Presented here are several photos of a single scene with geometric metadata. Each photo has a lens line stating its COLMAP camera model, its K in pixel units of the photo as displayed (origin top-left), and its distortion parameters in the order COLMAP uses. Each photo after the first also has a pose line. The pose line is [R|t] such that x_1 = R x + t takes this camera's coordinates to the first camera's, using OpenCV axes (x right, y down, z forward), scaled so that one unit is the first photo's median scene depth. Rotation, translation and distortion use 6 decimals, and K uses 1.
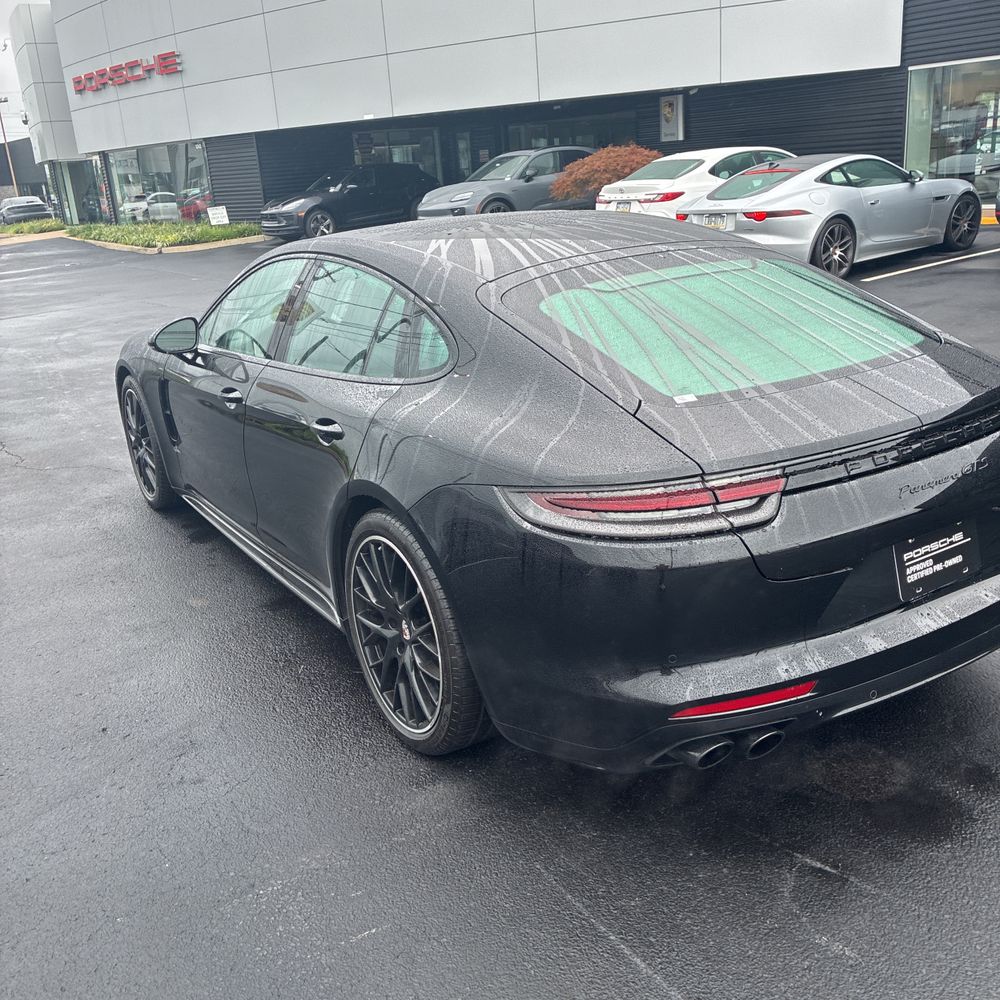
lens RADIAL K [[1011.4, 0, 510.4], [0, 1011.4, 489.6], [0, 0, 1]] dist [0.025159, 0.000000]
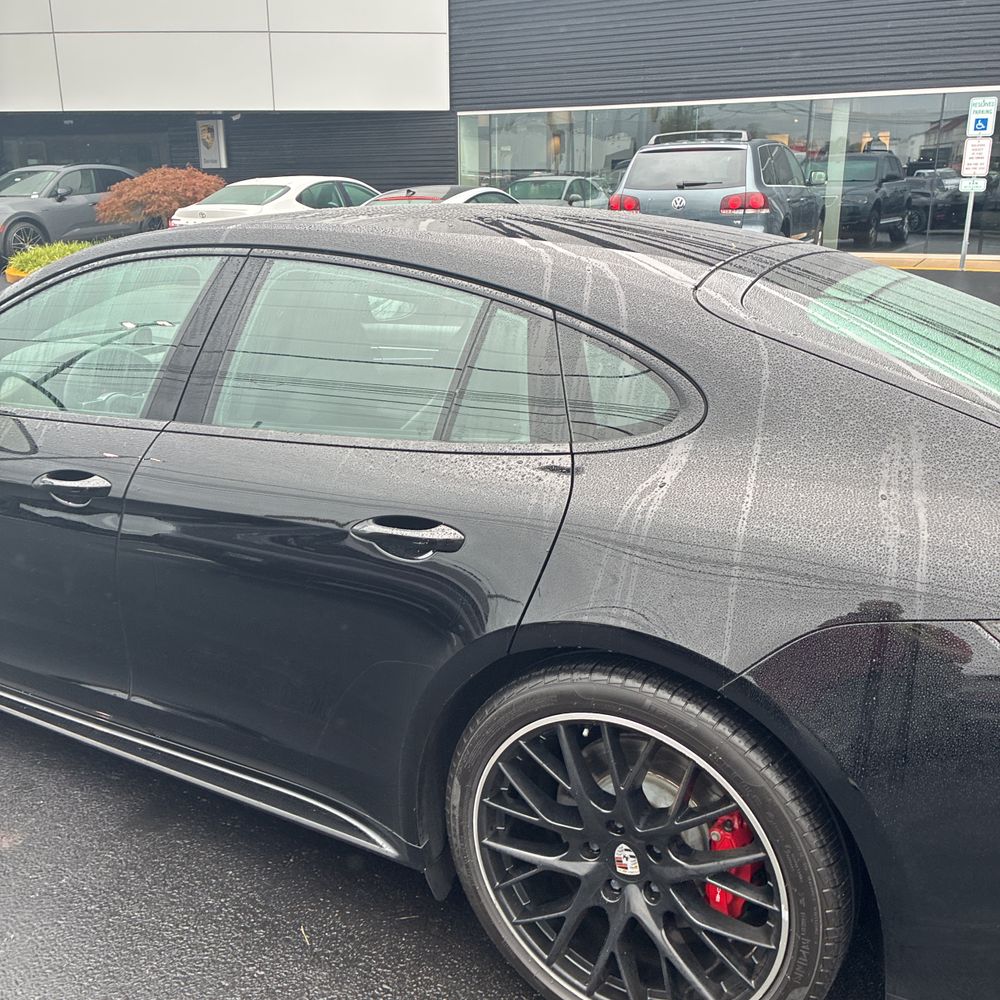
lens RADIAL K [[1011.4, 0, 481.7], [0, 1011.4, 492.1], [0, 0, 1]] dist [0.025159, 0.000000]
pose [[0.893800, -0.074614, 0.442216, -0.063922], [0.089695, 0.995881, -0.013259, -0.011639], [-0.439405, 0.051515, 0.896811, 0.071852]]
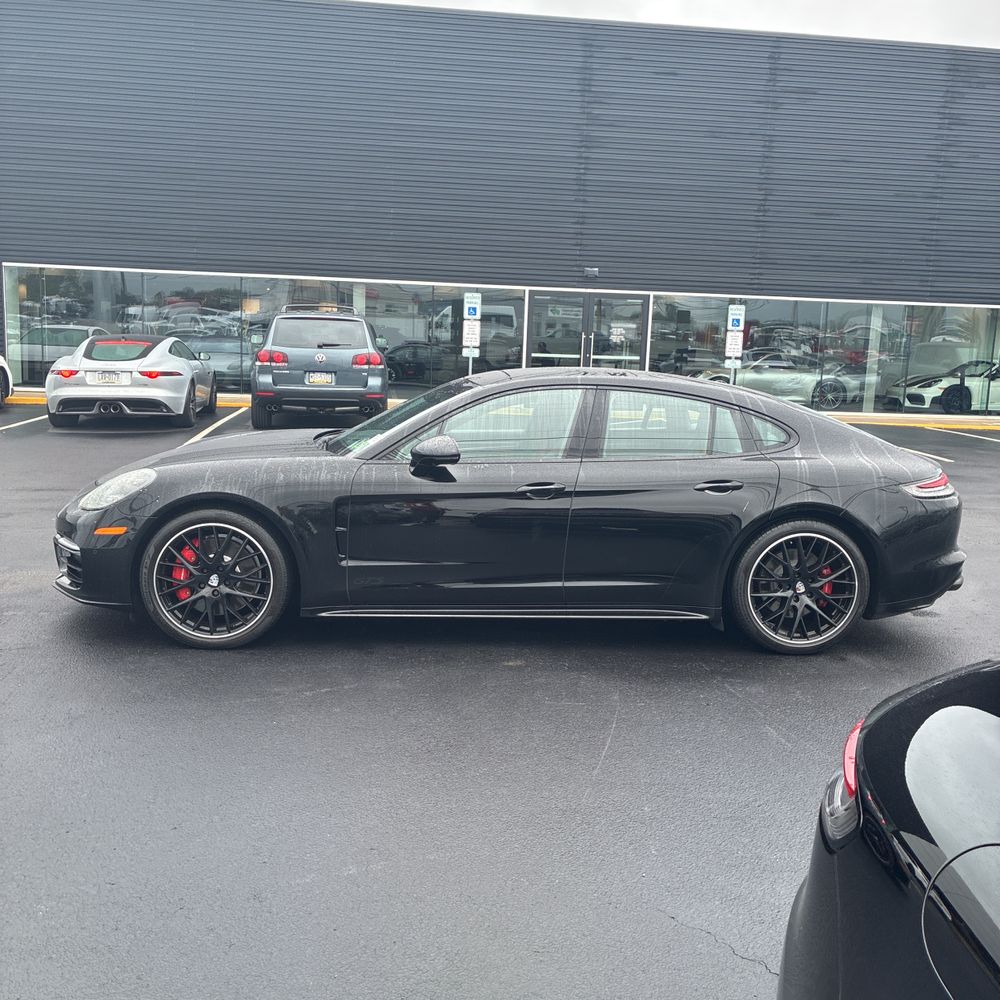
lens RADIAL K [[1011.4, 0, 482.5], [0, 1011.4, 521.0], [0, 0, 1]] dist [0.025159, 0.000000]
pose [[0.479374, -0.072215, 0.874635, -0.286852], [0.208543, 0.977436, -0.033596, -0.004922], [-0.852473, 0.198503, 0.483617, 0.086762]]
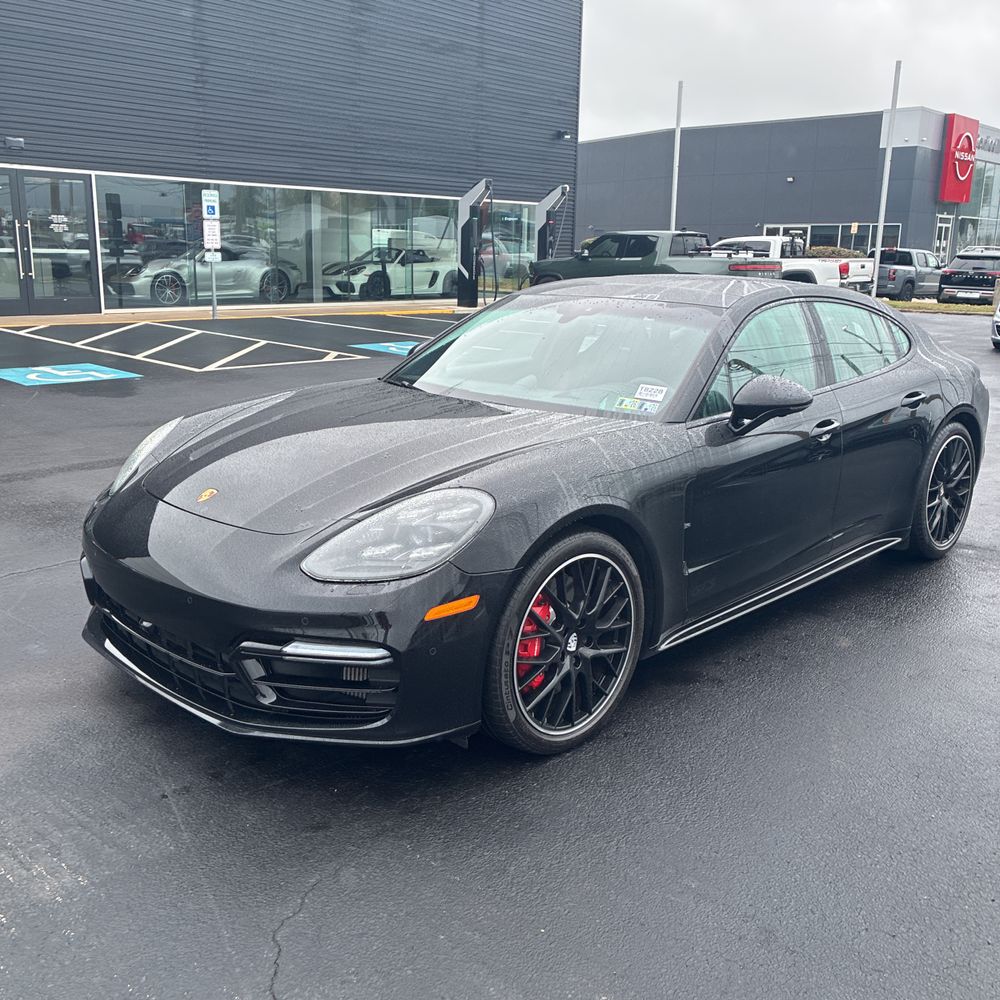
lens RADIAL K [[1011.4, 0, 491.7], [0, 1011.4, 503.8], [0, 0, 1]] dist [0.025159, 0.000000]
pose [[-0.222129, -0.179460, 0.958359, -0.244943], [0.299188, 0.922951, 0.242176, -0.076043], [-0.927979, 0.340523, -0.151321, 0.298772]]
